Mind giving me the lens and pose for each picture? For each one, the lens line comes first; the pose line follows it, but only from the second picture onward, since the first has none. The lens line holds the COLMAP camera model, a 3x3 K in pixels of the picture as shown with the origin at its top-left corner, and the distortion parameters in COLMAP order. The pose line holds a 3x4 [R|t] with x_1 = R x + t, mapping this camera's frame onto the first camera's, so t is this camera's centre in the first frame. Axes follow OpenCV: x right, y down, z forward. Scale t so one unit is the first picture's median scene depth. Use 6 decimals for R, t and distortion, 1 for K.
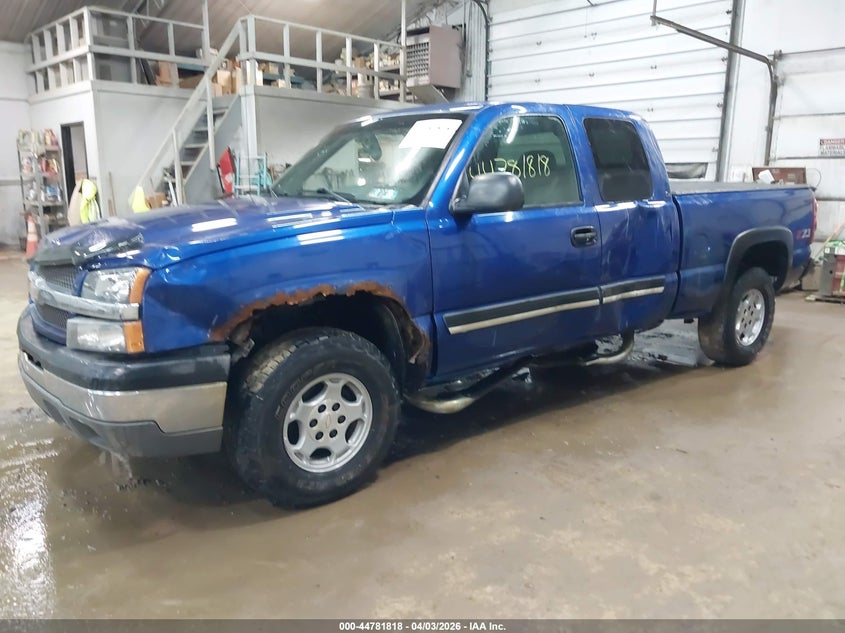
lens RADIAL K [[667.3, 0, 422.5], [0, 667.3, 316.5], [0, 0, 1]] dist [-0.017077, -0.002149]
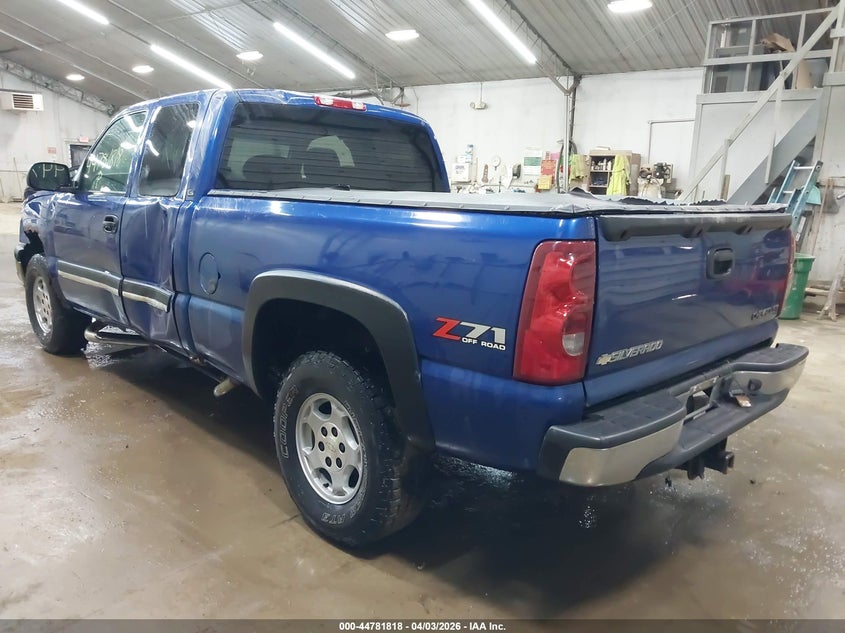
lens RADIAL K [[667.3, 0, 422.5], [0, 667.3, 316.5], [0, 0, 1]] dist [-0.017077, -0.002149]
pose [[0.104959, 0.192677, -0.975633, 0.496442], [-0.228641, 0.959446, 0.164883, -0.098885], [0.967836, 0.205764, 0.144756, 0.499869]]
